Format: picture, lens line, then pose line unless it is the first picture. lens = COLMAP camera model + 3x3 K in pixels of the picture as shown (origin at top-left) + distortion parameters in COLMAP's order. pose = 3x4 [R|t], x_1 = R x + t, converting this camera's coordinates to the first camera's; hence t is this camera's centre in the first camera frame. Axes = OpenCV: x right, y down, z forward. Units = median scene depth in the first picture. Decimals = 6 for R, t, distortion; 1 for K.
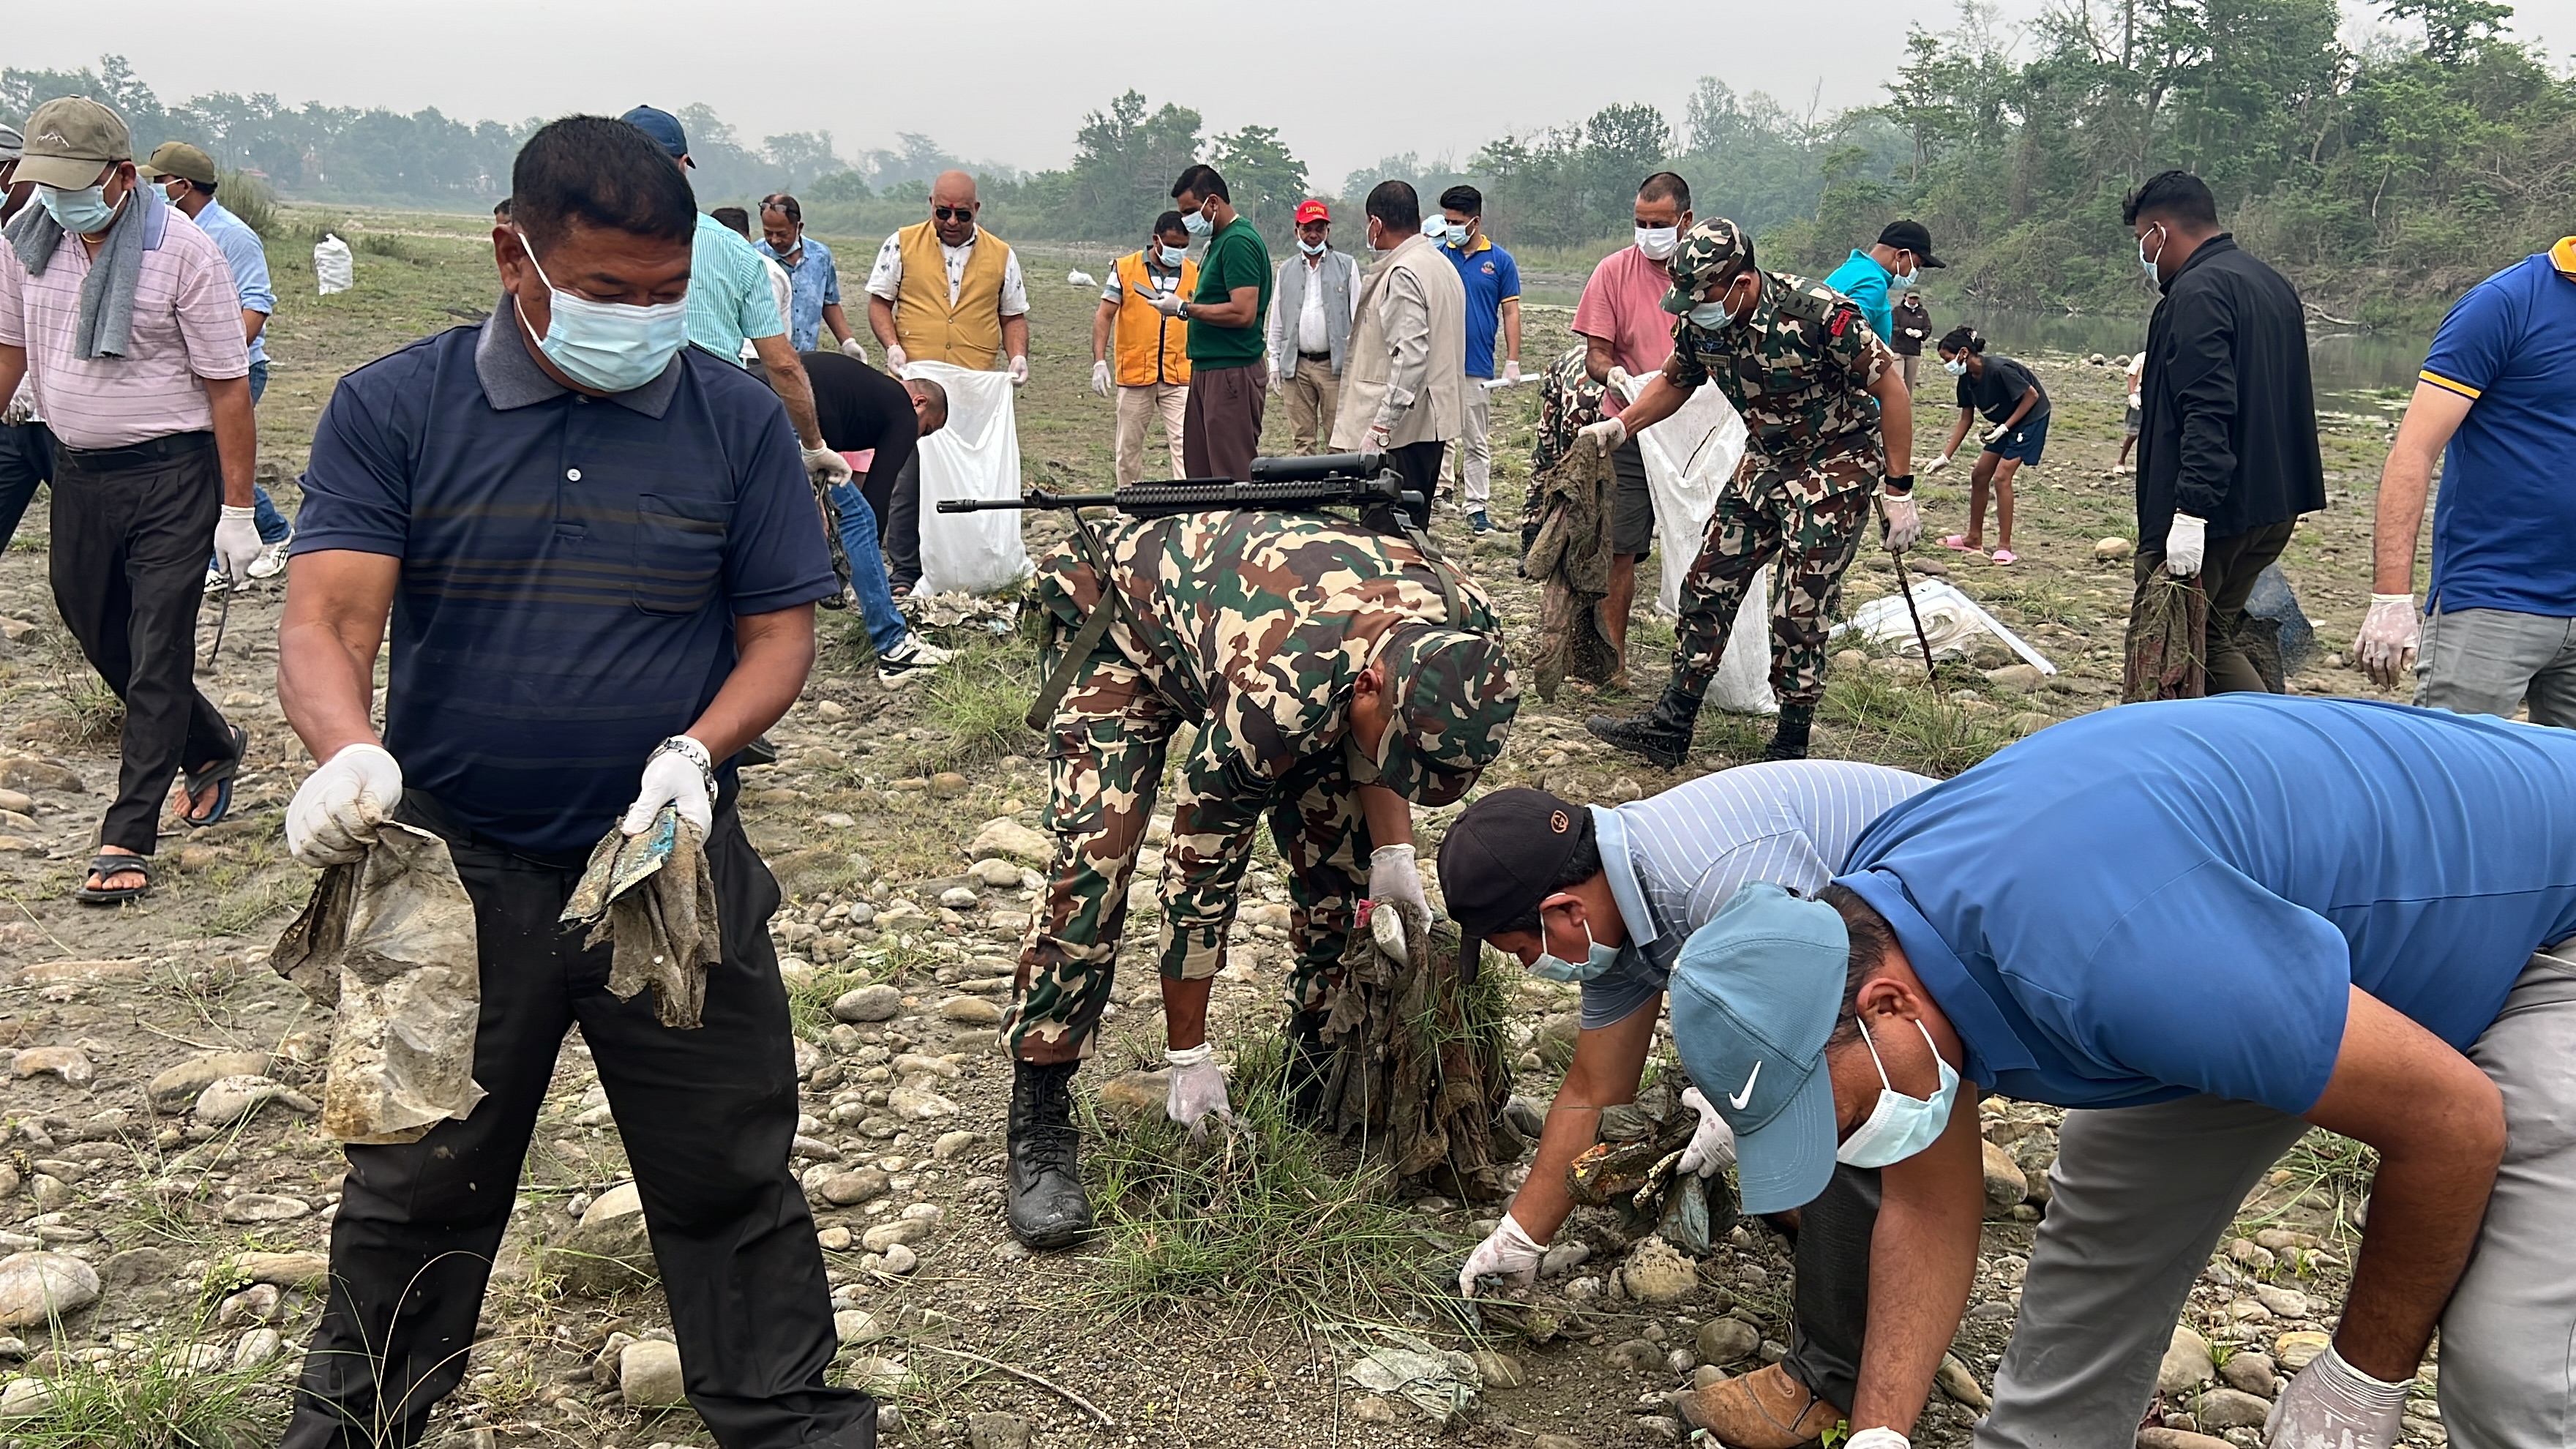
lens RADIAL K [[2109.9, 0, 1288.0], [0, 2109.9, 724.5], [0, 0, 1]] dist [0.091658, -0.120251]
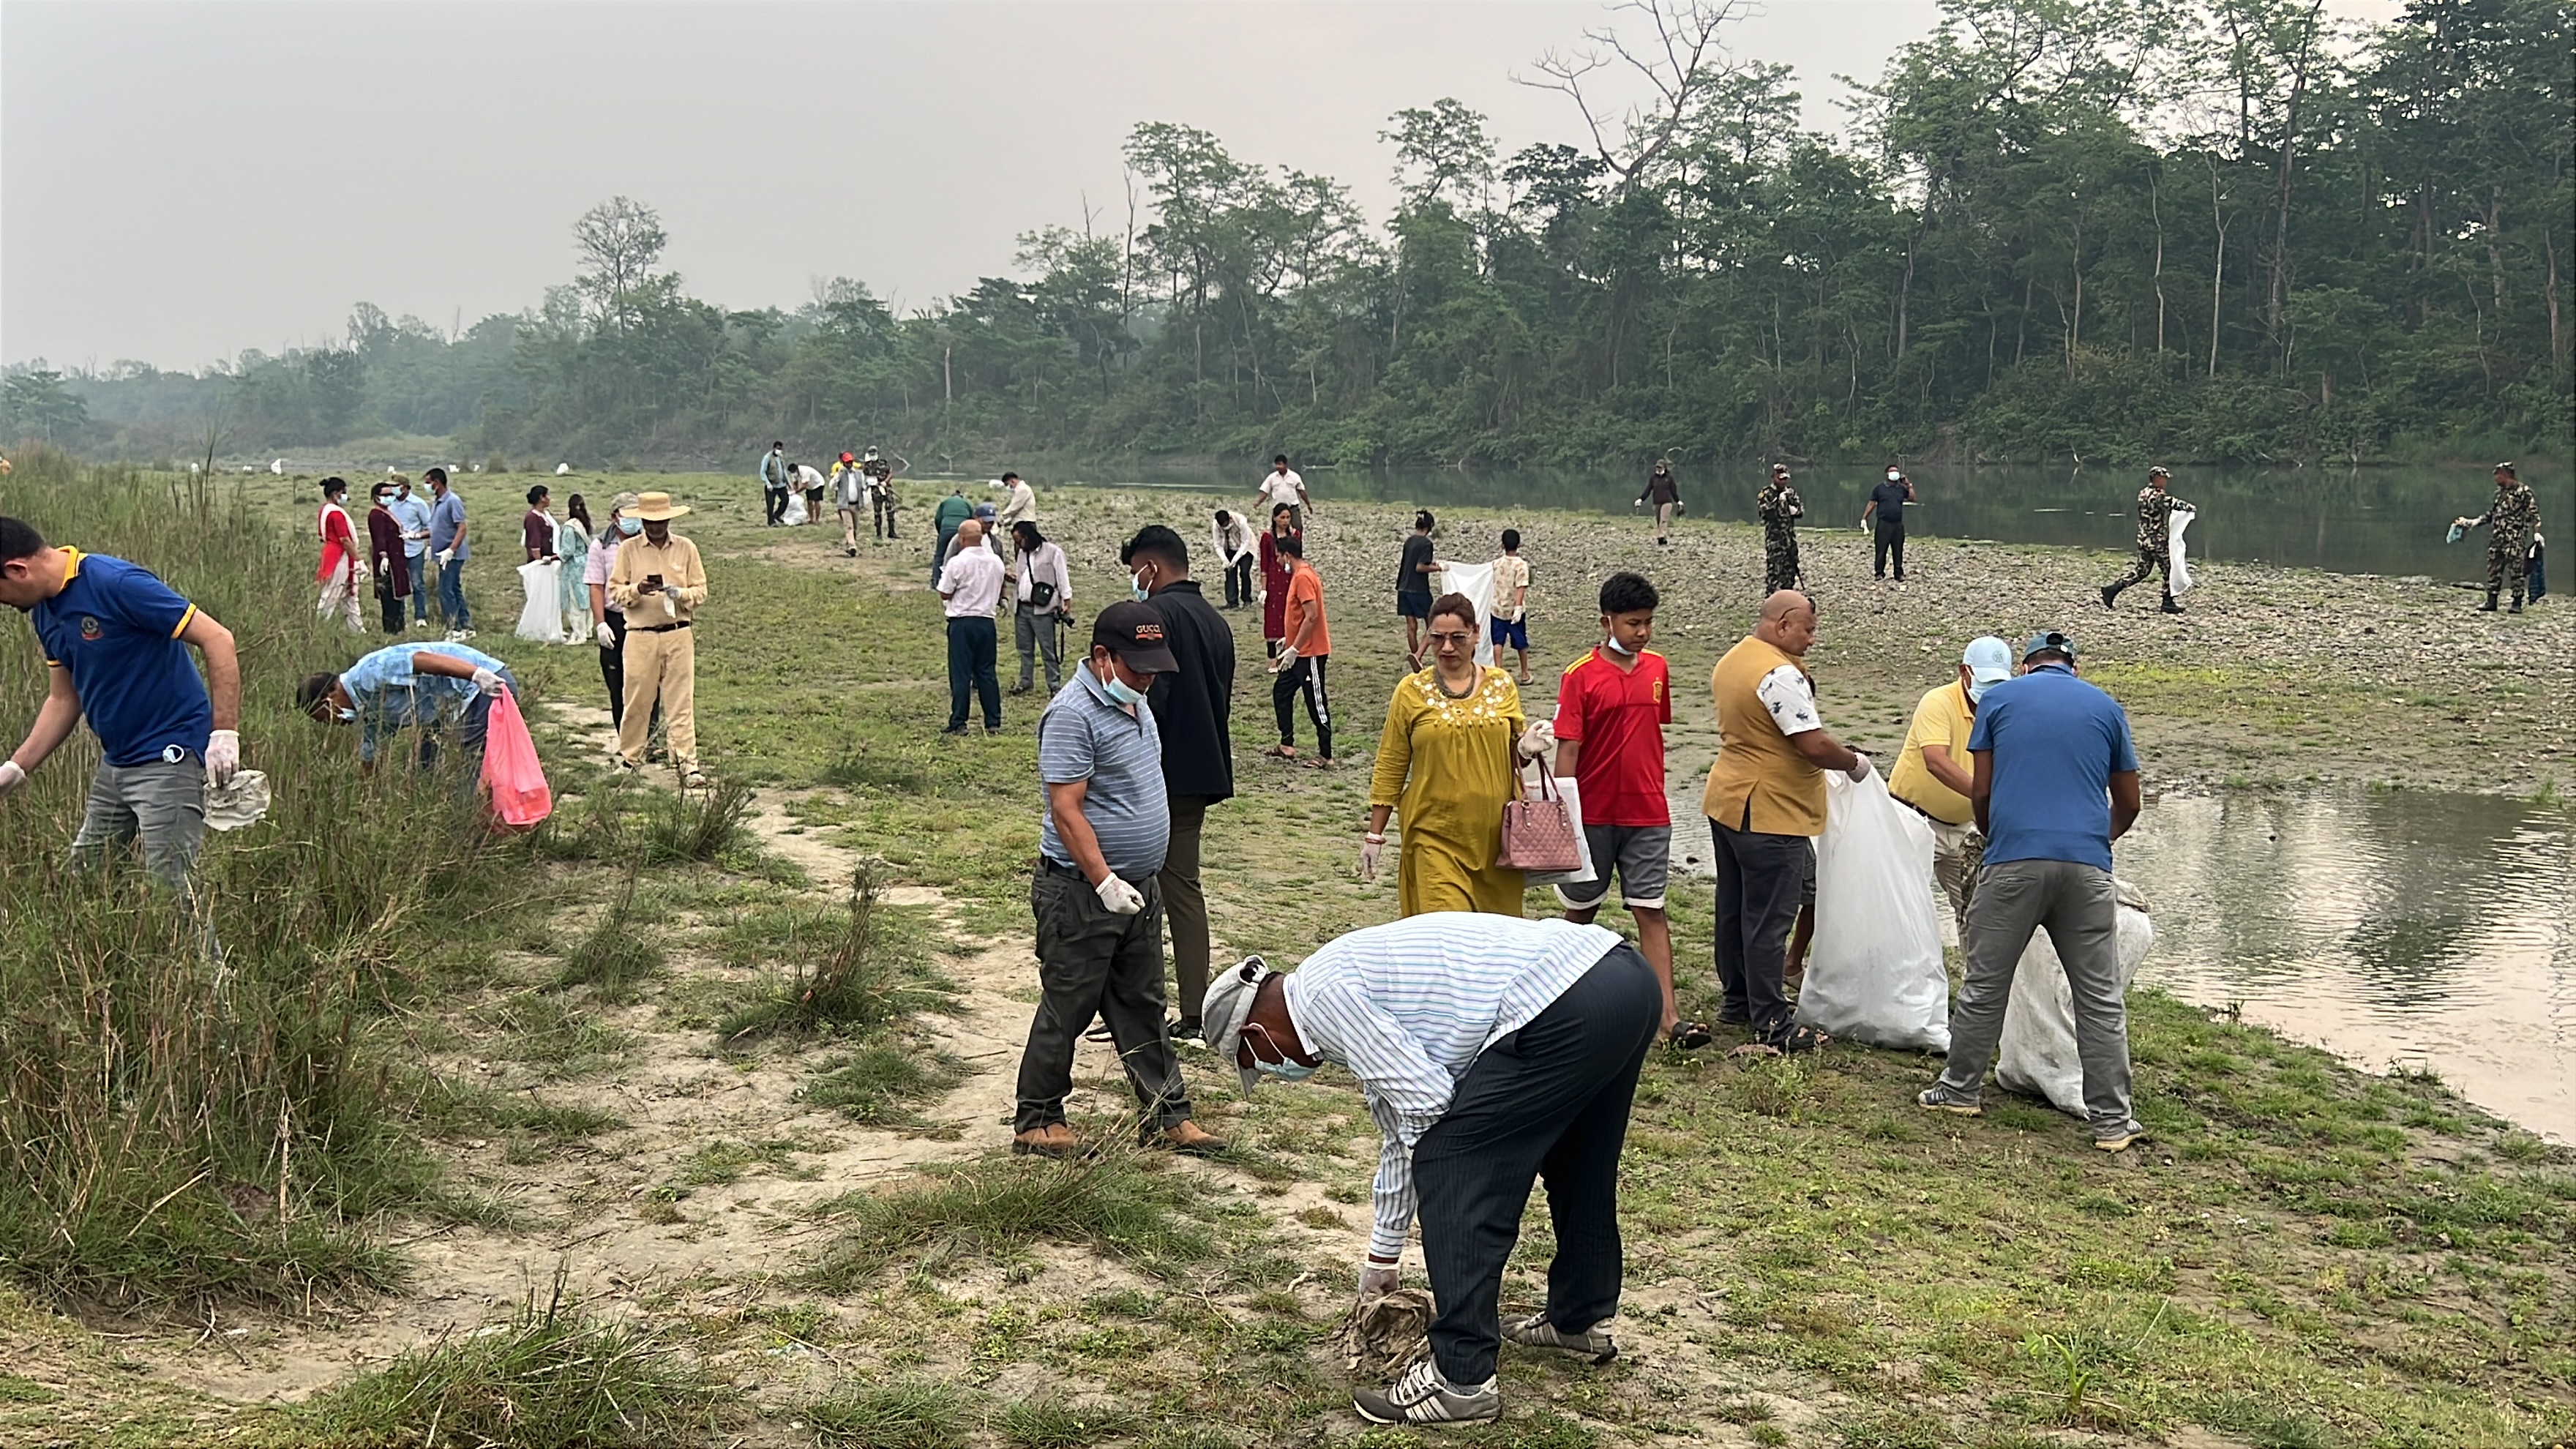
lens RADIAL K [[2784.1, 0, 1324.3], [0, 2784.1, 728.6], [0, 0, 1]] dist [0.152336, -0.429988]
pose [[0.858784, -0.110599, 0.500259, -0.242329], [0.164903, 0.984132, -0.065511, 0.195199], [-0.485075, 0.138754, 0.863394, -0.922312]]
